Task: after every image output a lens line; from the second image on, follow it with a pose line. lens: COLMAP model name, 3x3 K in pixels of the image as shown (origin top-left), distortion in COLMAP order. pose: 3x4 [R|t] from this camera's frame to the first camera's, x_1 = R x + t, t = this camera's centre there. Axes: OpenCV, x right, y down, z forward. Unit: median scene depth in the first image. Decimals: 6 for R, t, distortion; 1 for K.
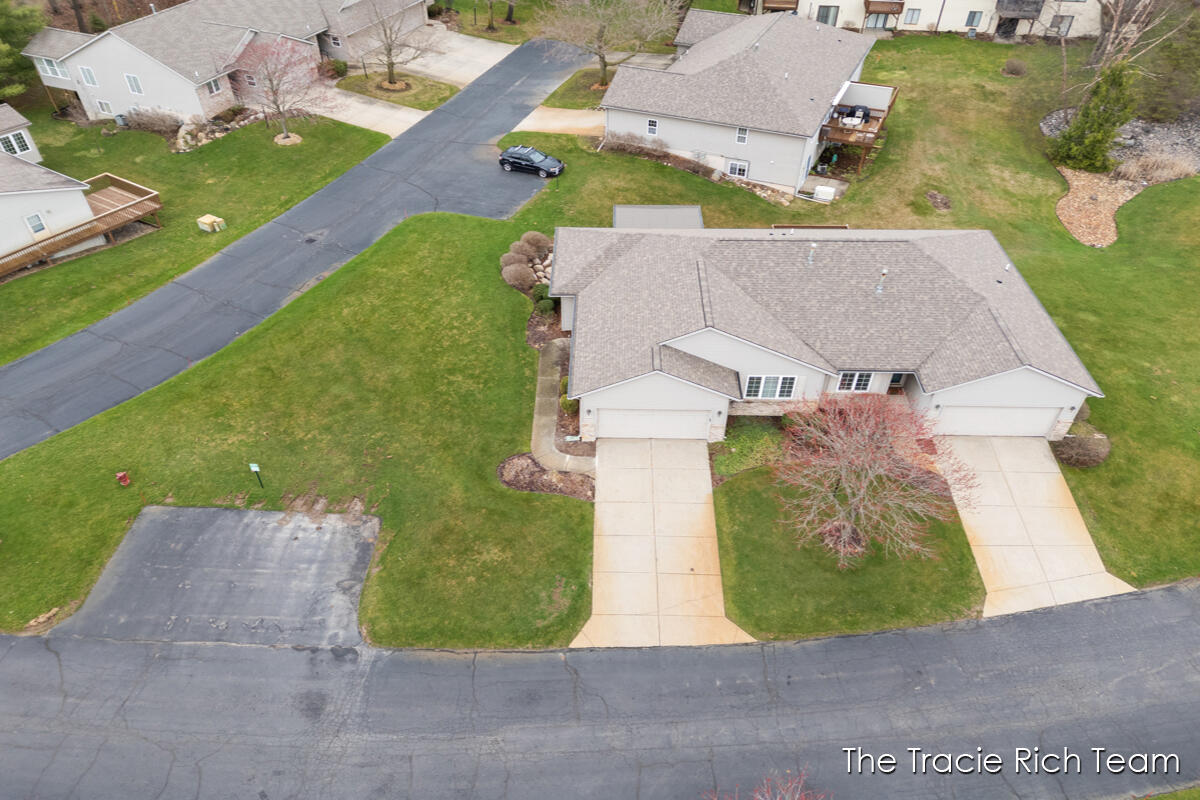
lens RADIAL K [[893.9, 0, 599.0], [0, 893.9, 462.3], [0, 0, 1]] dist [0.082829, -0.083264]
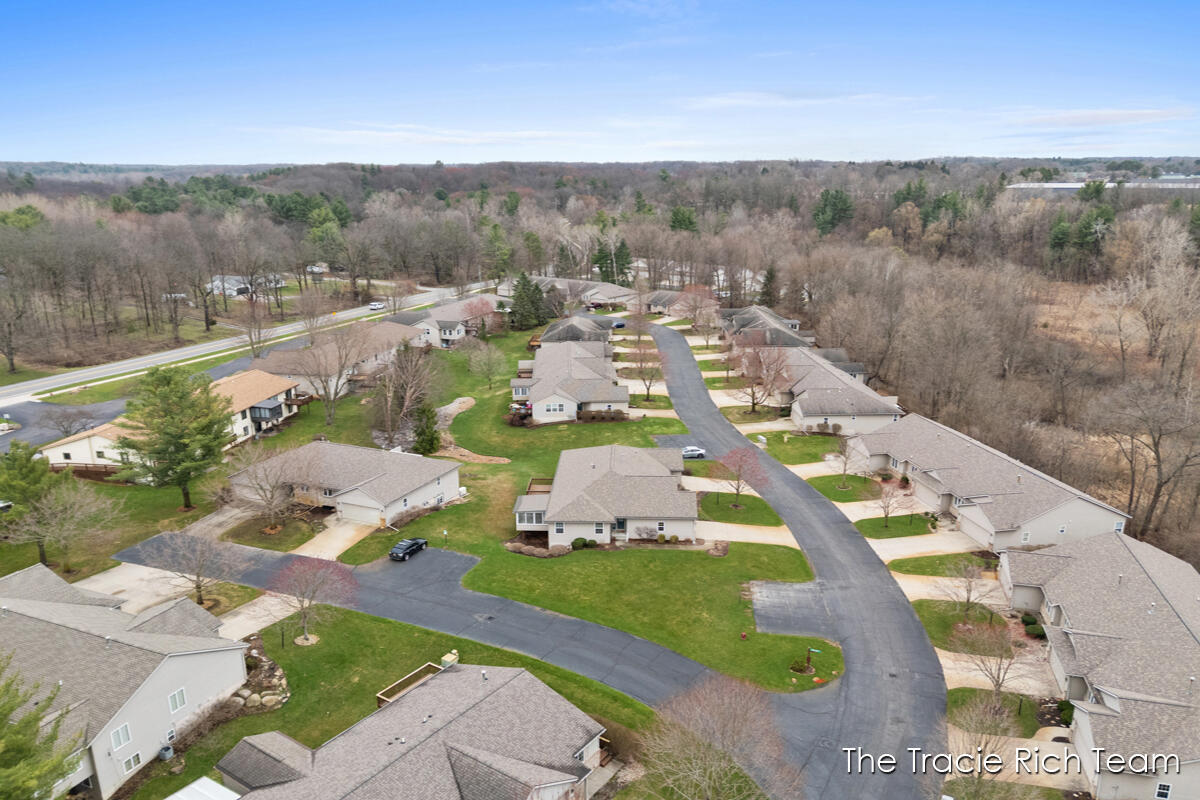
lens RADIAL K [[881.9, 0, 601.5], [0, 881.9, 365.7], [0, 0, 1]] dist [0.085662, -0.095554]
pose [[0.026608, -0.218148, 0.975553, -2.141354], [0.653704, 0.742113, 0.148118, -0.849200], [-0.756283, 0.633781, 0.162351, 0.507815]]
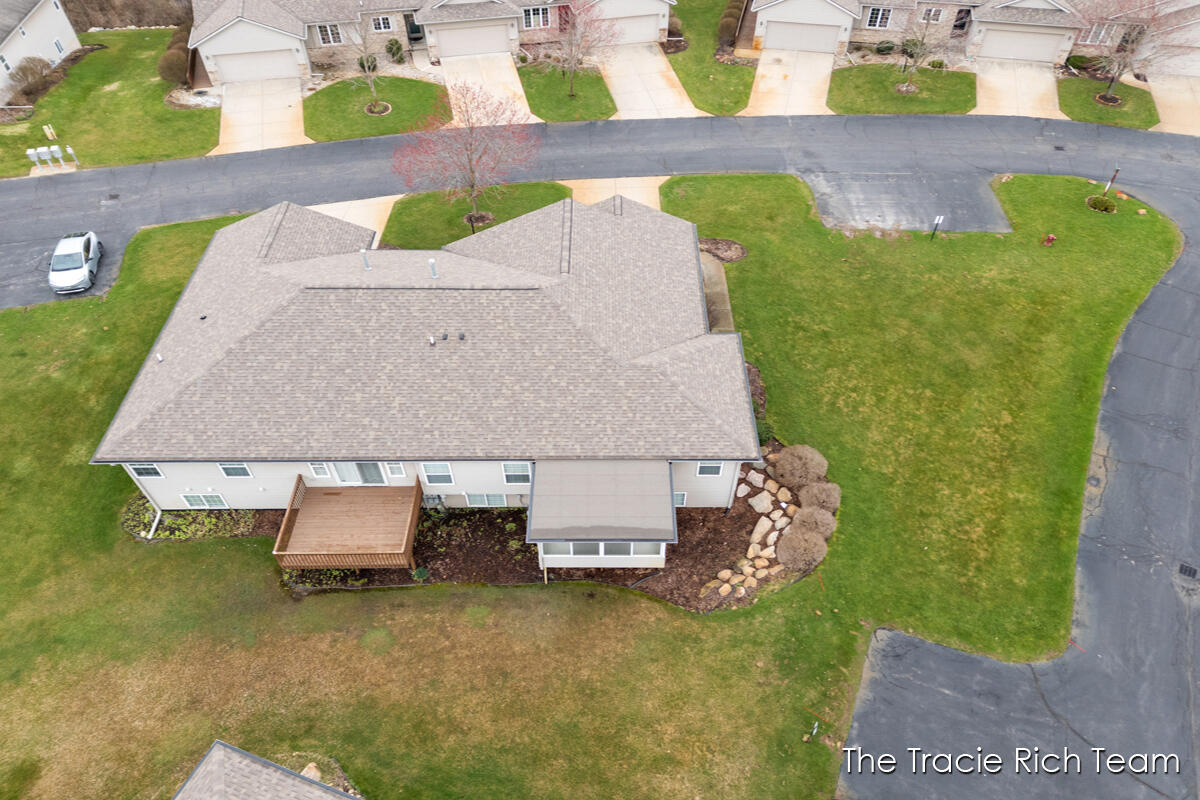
lens RADIAL K [[897.5, 0, 596.2], [0, 897.5, 495.1], [0, 0, 1]] dist [0.083551, -0.080320]
pose [[-0.999946, 0.004610, -0.009309, 0.094783], [-0.009112, 0.041140, 0.999112, -1.115963], [0.004988, 0.999143, -0.041096, 1.297458]]
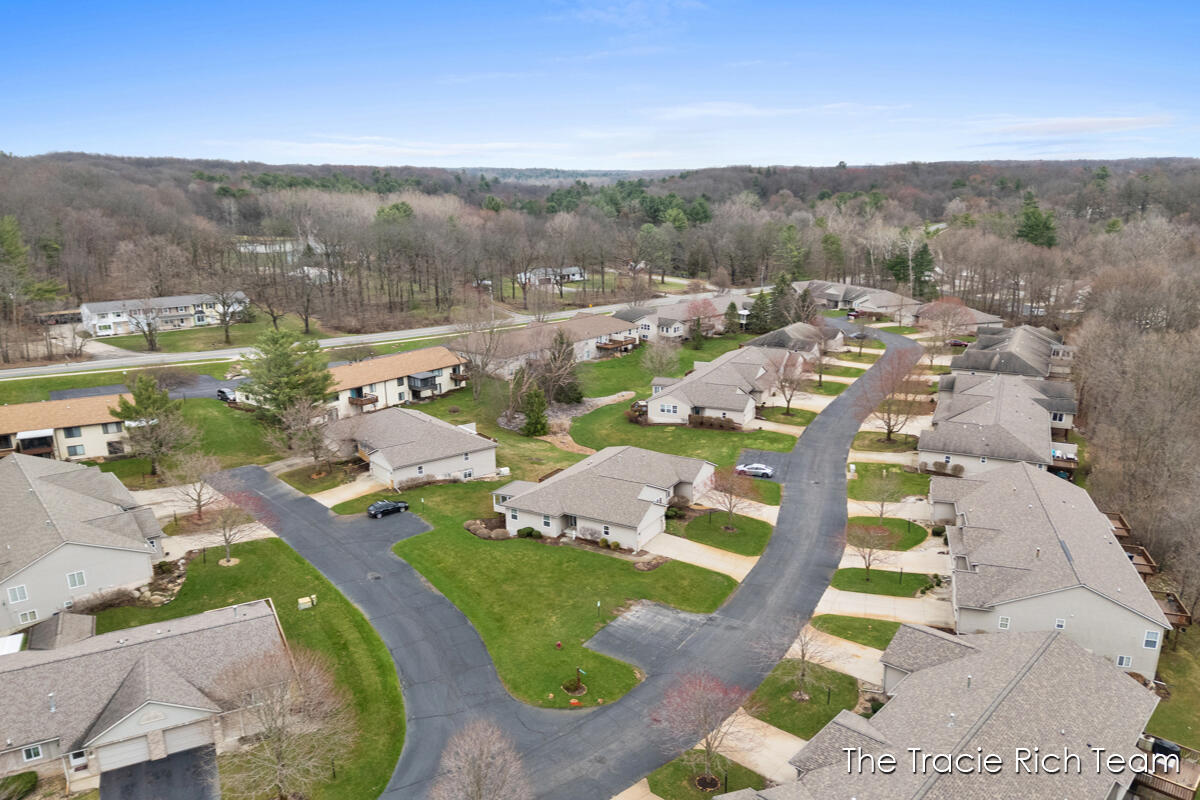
lens RADIAL K [[904.2, 0, 597.6], [0, 904.2, 323.0], [0, 0, 1]] dist [0.092128, -0.086114]
pose [[0.486170, -0.147530, 0.861321, -1.903881], [0.576345, 0.795017, -0.189143, -0.104211], [-0.656860, 0.588374, 0.471541, -0.336967]]
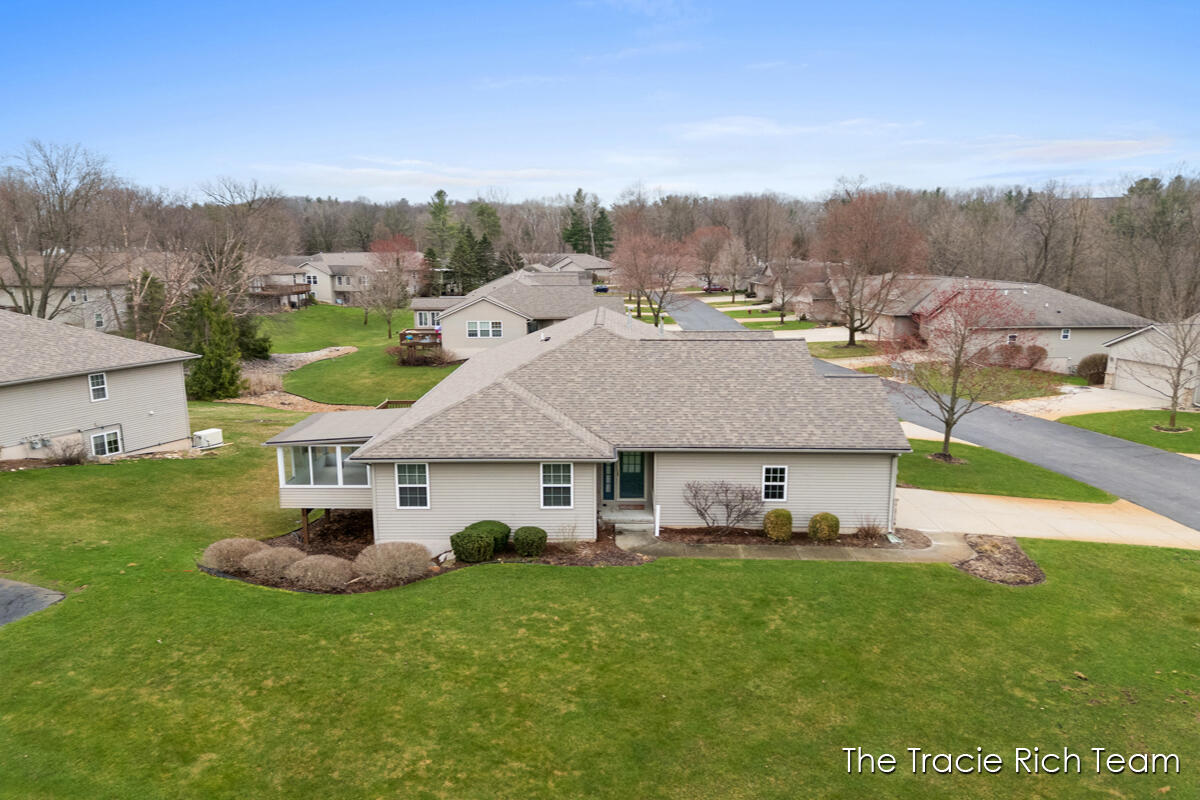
lens RADIAL K [[881.9, 0, 601.5], [0, 881.9, 365.7], [0, 0, 1]] dist [0.085662, -0.095554]
pose [[-0.000160, -0.143700, 0.989621, -0.645054], [0.649532, 0.752428, 0.109363, -0.325983], [-0.760334, 0.642809, 0.093218, 1.001548]]
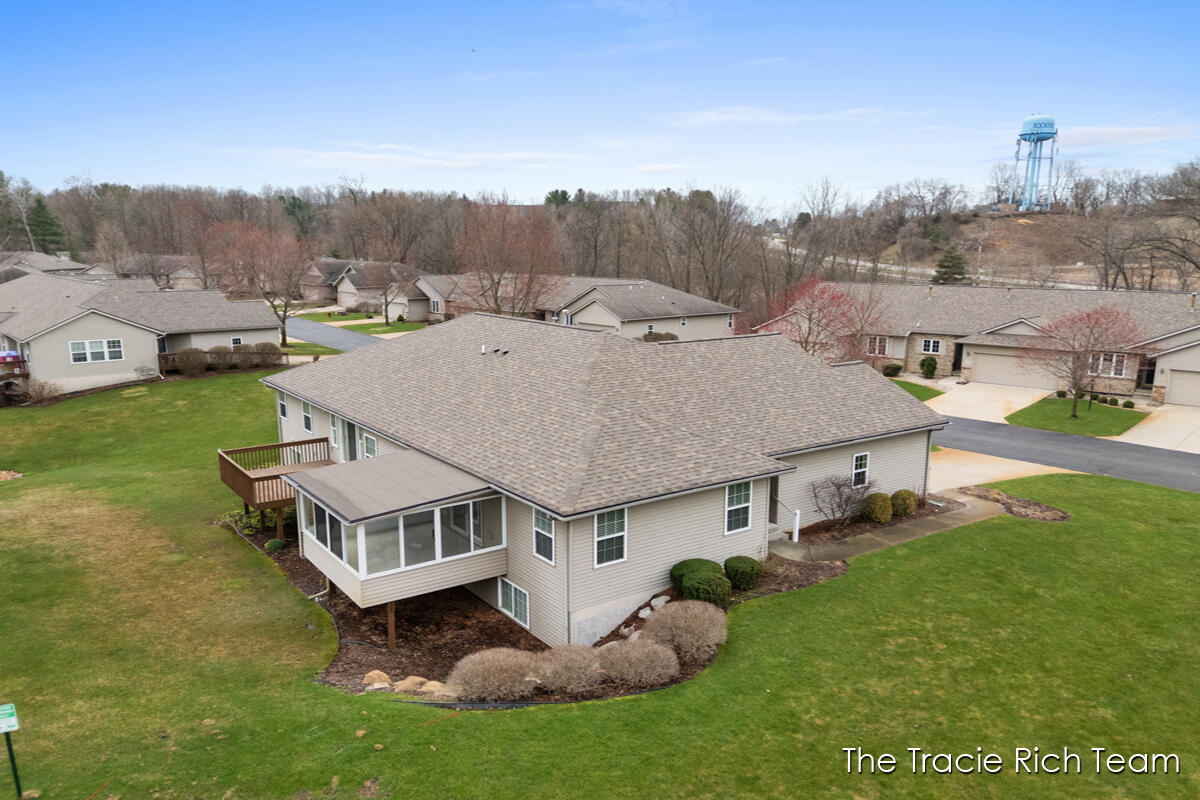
lens RADIAL K [[881.9, 0, 601.5], [0, 881.9, 365.7], [0, 0, 1]] dist [0.085662, -0.095554]
pose [[-0.589015, -0.118712, 0.799356, -0.433862], [0.519863, 0.701649, 0.487269, -0.597192], [-0.618712, 0.702564, -0.351568, 1.325017]]
